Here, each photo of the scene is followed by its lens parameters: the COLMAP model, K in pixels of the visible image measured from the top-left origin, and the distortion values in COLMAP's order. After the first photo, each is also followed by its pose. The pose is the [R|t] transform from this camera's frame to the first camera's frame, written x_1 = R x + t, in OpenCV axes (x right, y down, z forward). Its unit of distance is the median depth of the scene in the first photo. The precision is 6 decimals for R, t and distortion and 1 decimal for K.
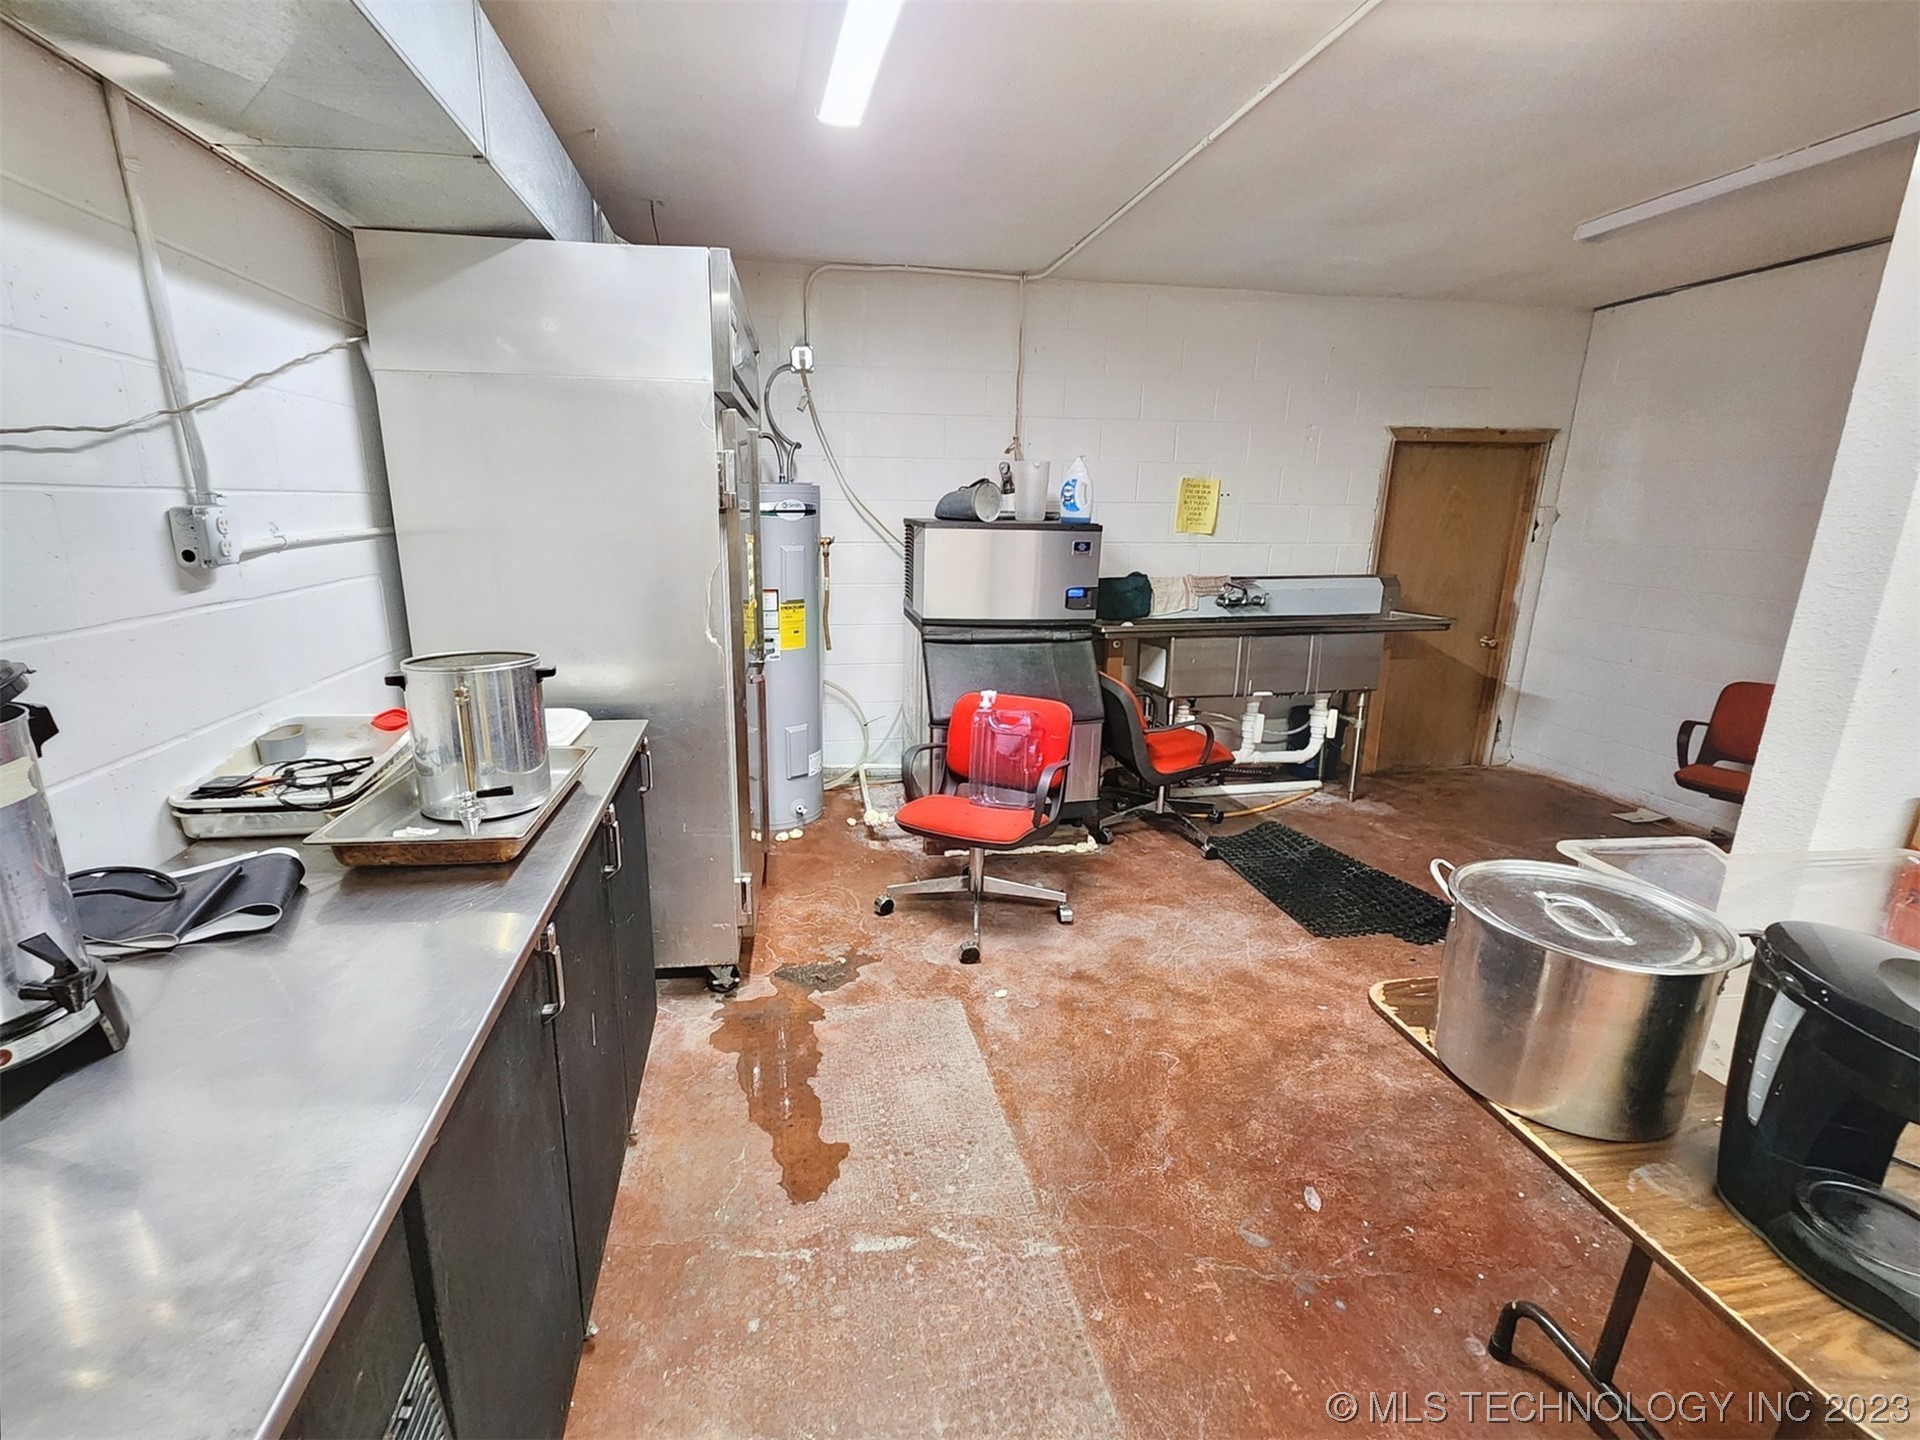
lens RADIAL K [[878.1, 0, 921.0], [0, 878.1, 721.1], [0, 0, 1]] dist [0.001262, 0.000485]
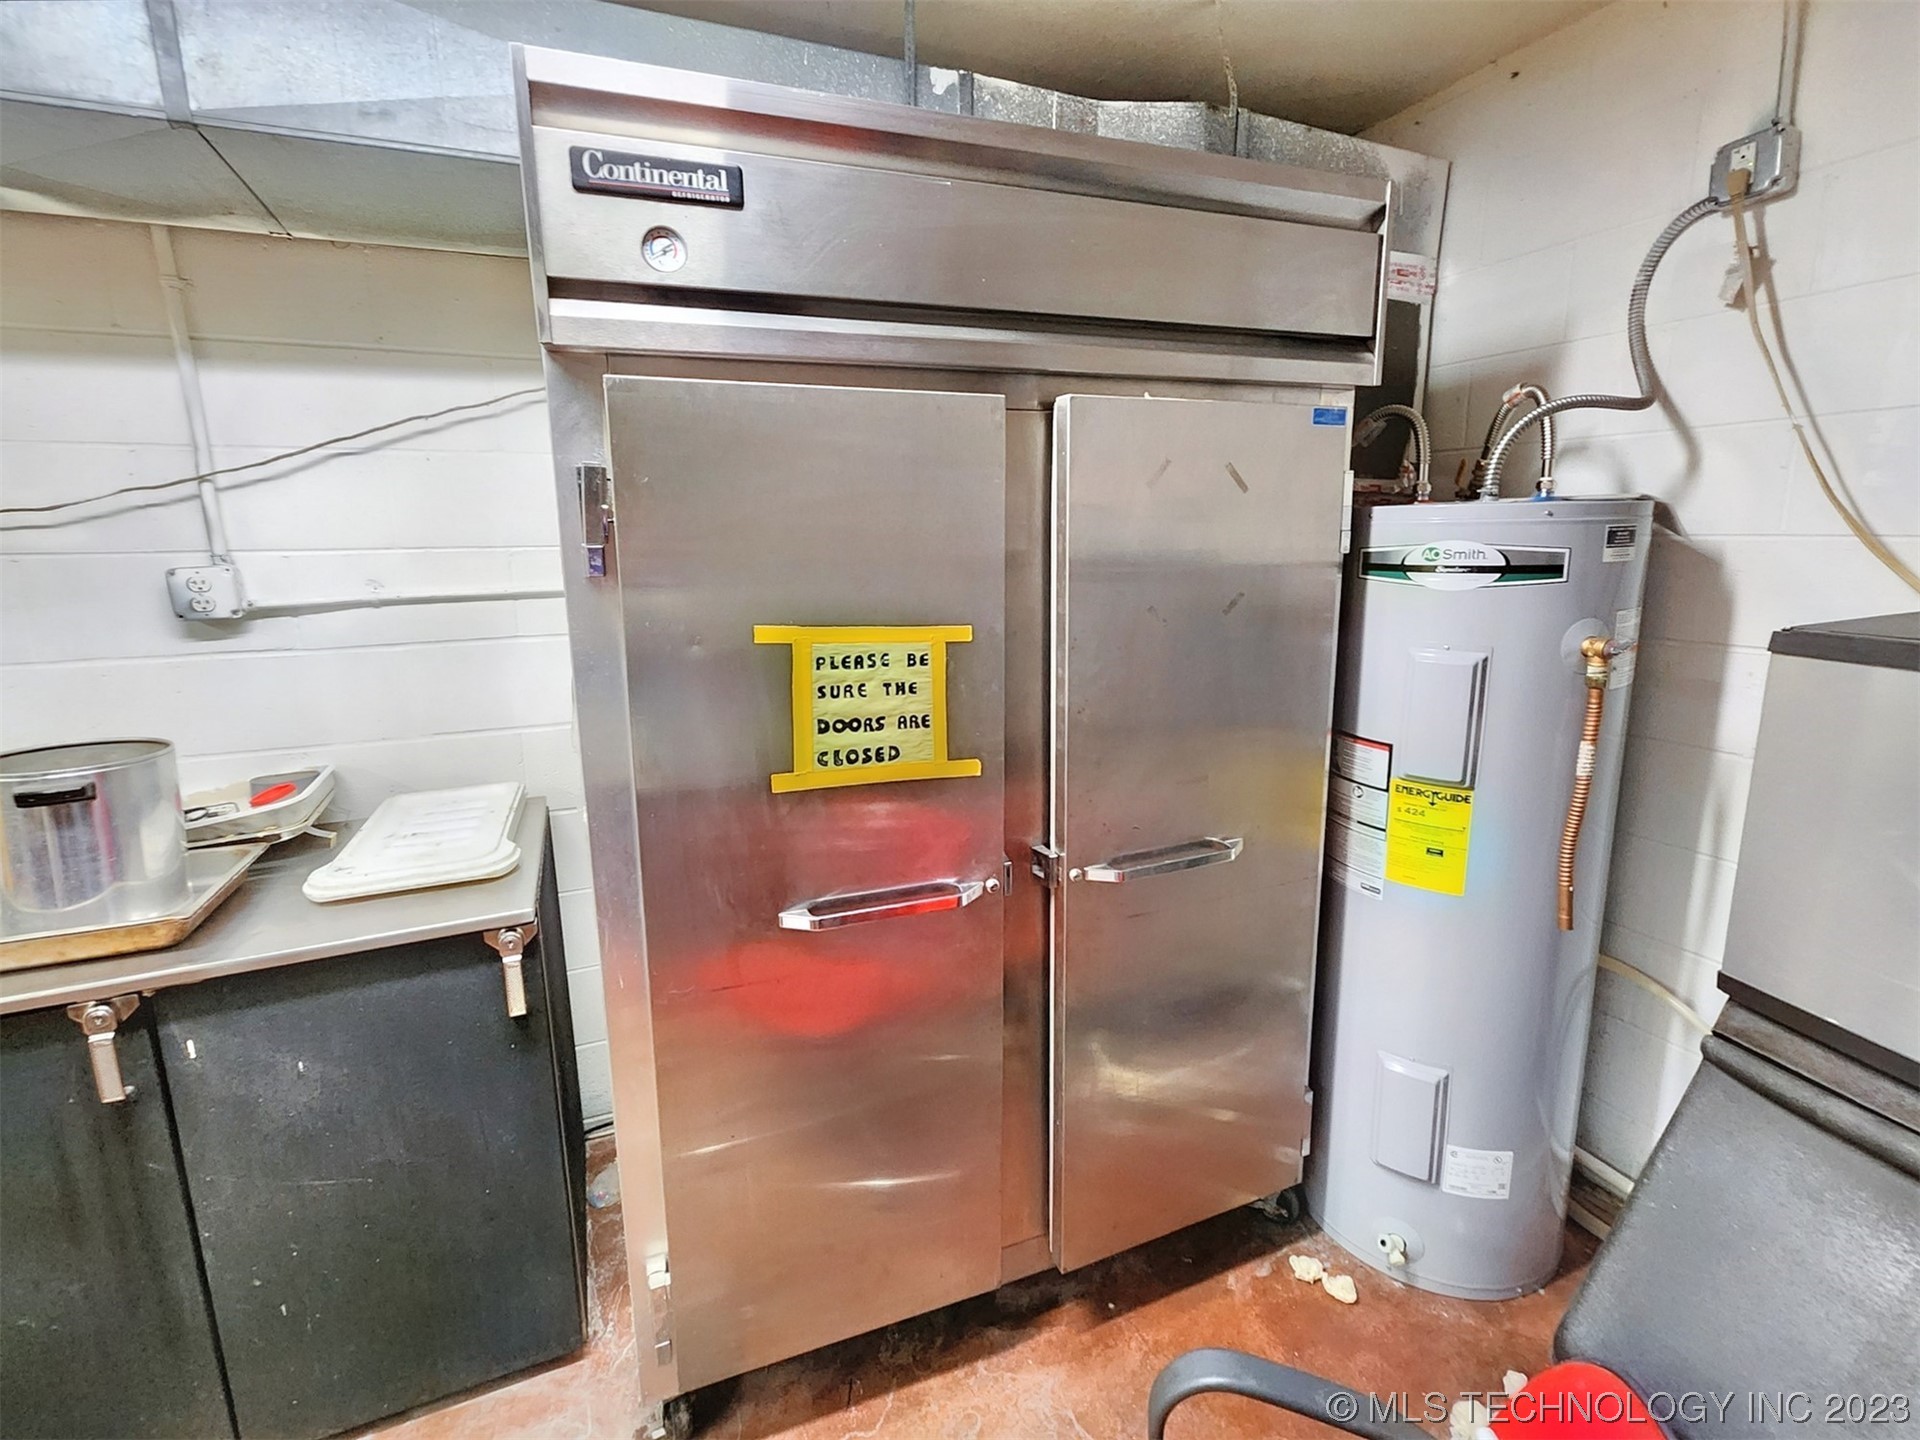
lens RADIAL K [[808.9, 0, 961.8], [0, 808.9, 648.5], [0, 0, 1]] dist [0.002713, 0.000215]
pose [[0.249049, 0.135299, -0.958994, 0.297780], [-0.220773, 0.972055, 0.079807, -0.309301], [0.942992, 0.191844, 0.271960, 1.161644]]
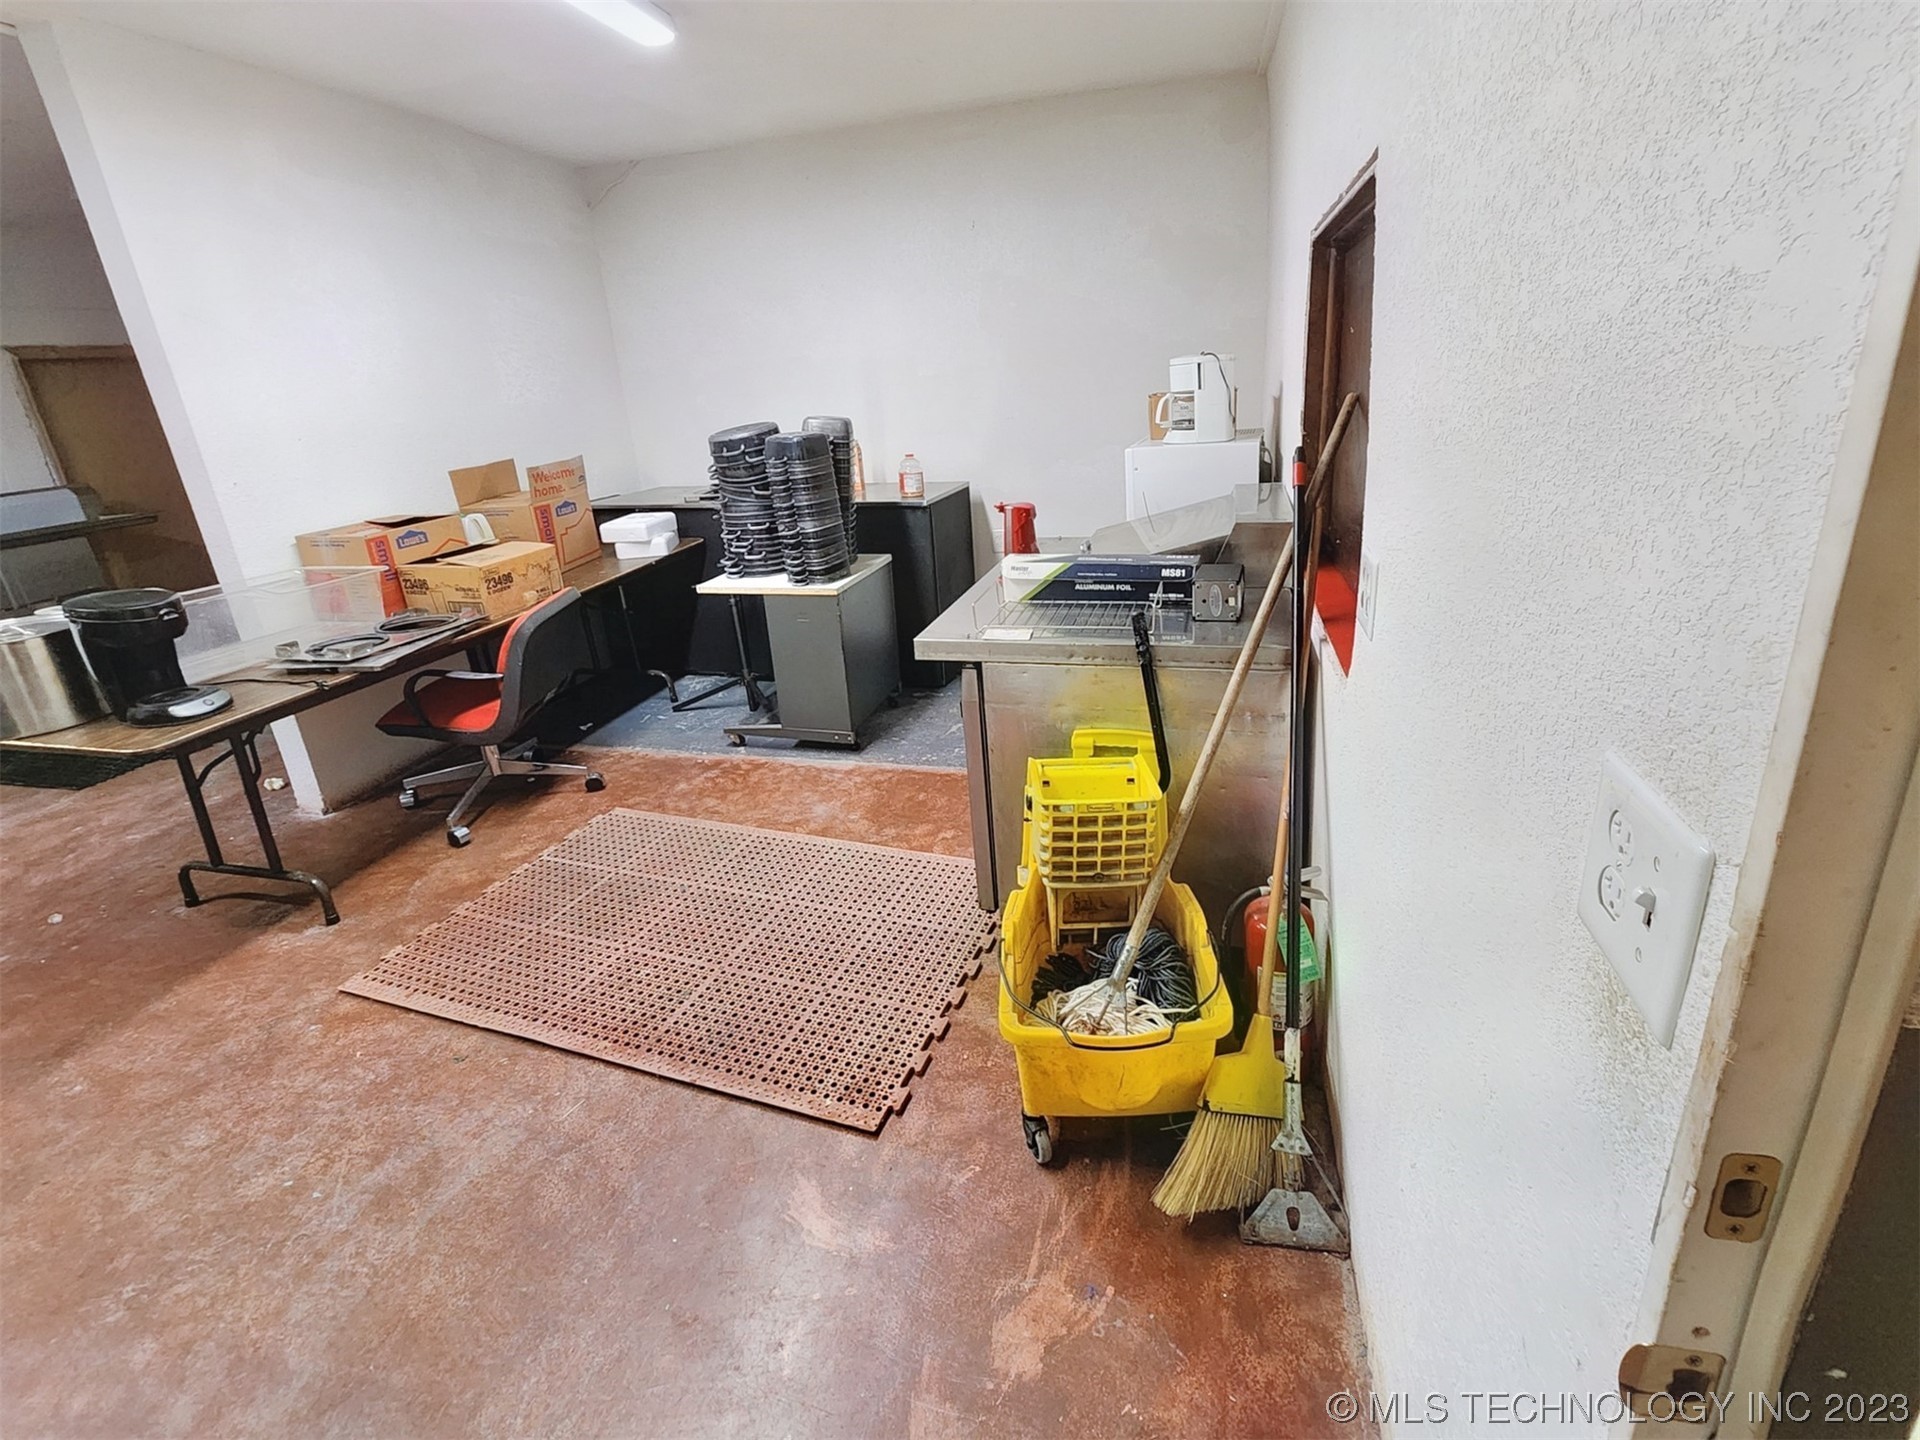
lens RADIAL K [[842.2, 0, 995.3], [0, 842.2, 643.2], [0, 0, 1]] dist [0.000276, 0.000368]
pose [[0.369344, -0.313308, 0.874885, -0.030227], [0.286963, 0.933894, 0.213295, 0.241682], [-0.883876, 0.172281, 0.434836, -0.835744]]
